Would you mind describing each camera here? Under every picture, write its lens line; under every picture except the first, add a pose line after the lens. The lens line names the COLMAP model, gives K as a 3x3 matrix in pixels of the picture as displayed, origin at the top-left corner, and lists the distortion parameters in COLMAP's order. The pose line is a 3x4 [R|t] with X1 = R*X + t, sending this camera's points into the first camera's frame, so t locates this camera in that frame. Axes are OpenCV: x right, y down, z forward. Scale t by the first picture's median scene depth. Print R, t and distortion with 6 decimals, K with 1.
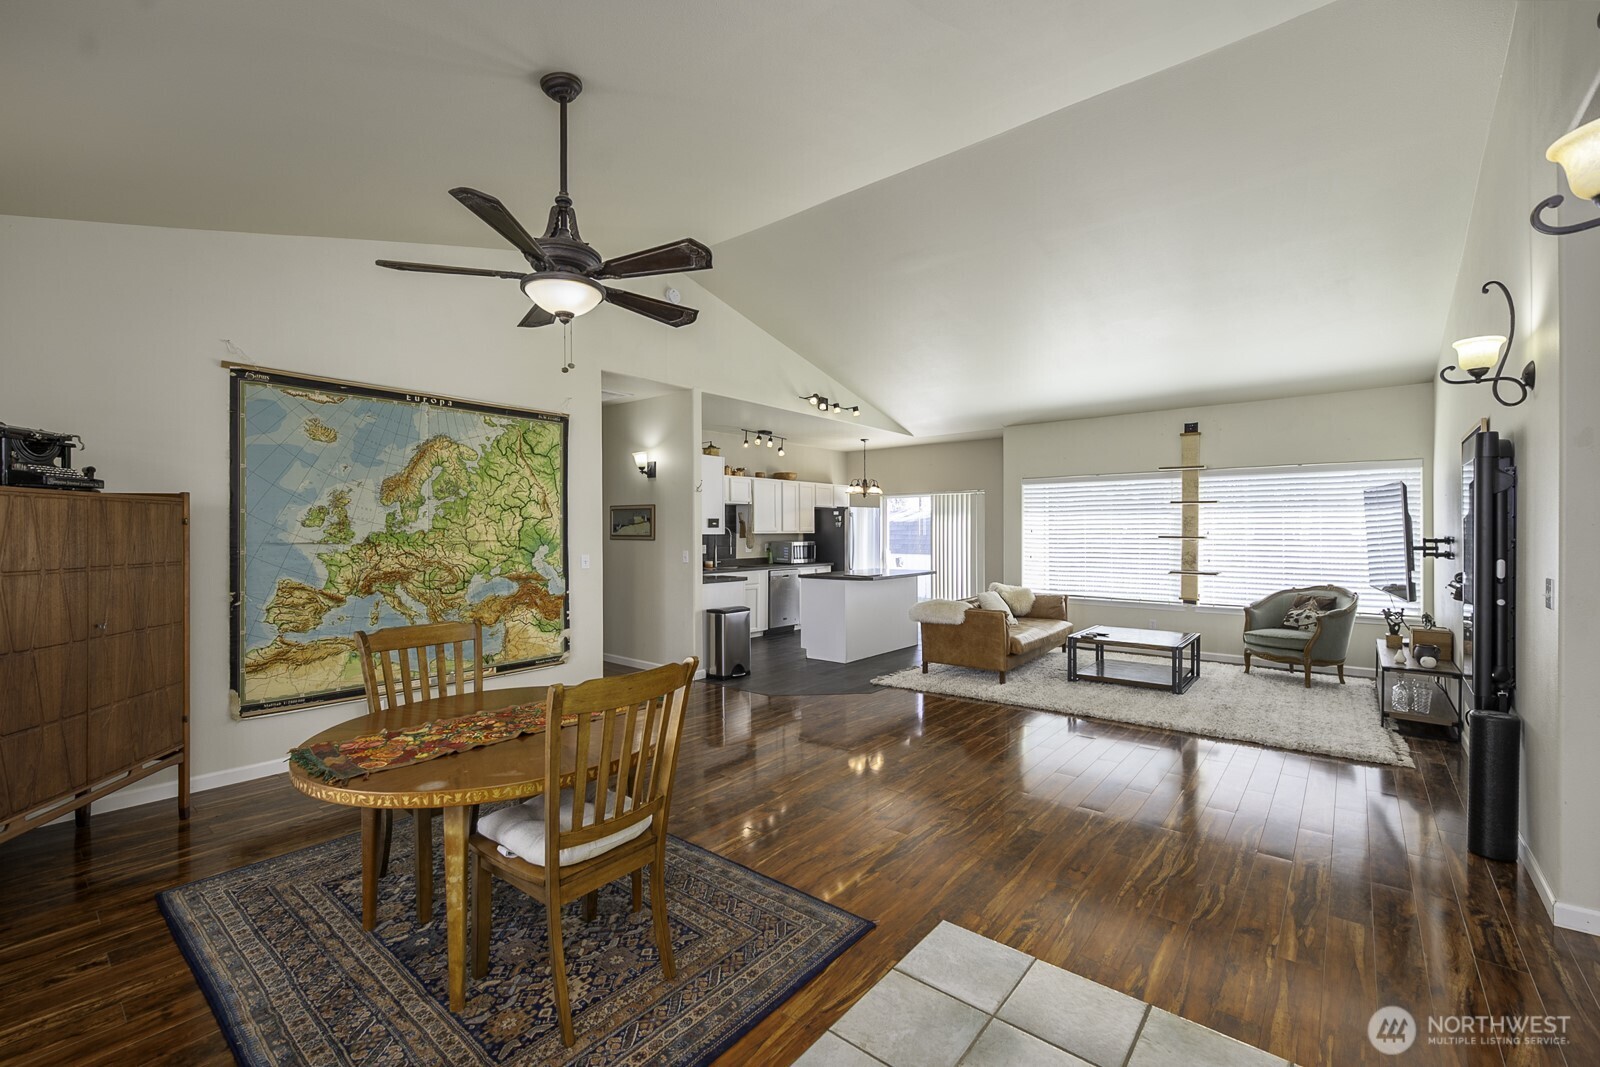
lens RADIAL K [[665.2, 0, 797.4], [0, 665.2, 531.7], [0, 0, 1]] dist [-0.003949, 0.000042]
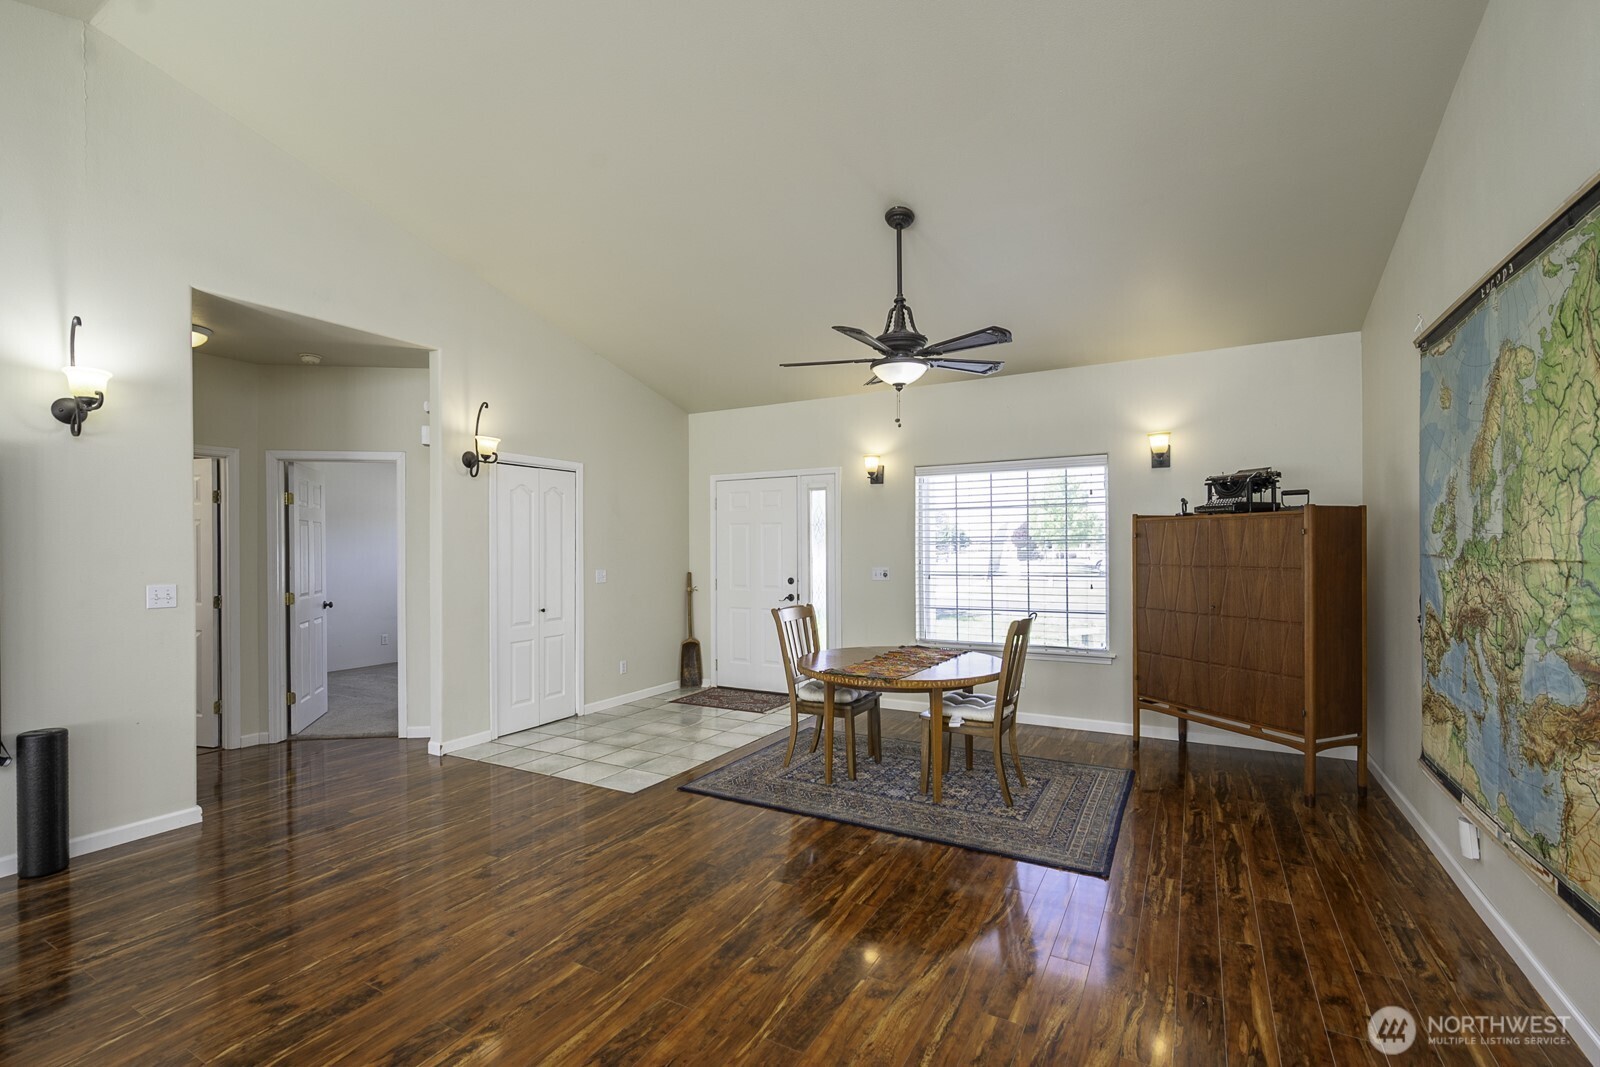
lens RADIAL K [[703.2, 0, 813.2], [0, 703.2, 547.6], [0, 0, 1]] dist [-0.000263, -0.000028]
pose [[-0.980299, 0.006766, -0.197402, 0.048586], [0.006626, 0.999977, 0.001367, 0.002078], [0.197407, 0.000032, -0.980322, 1.059007]]
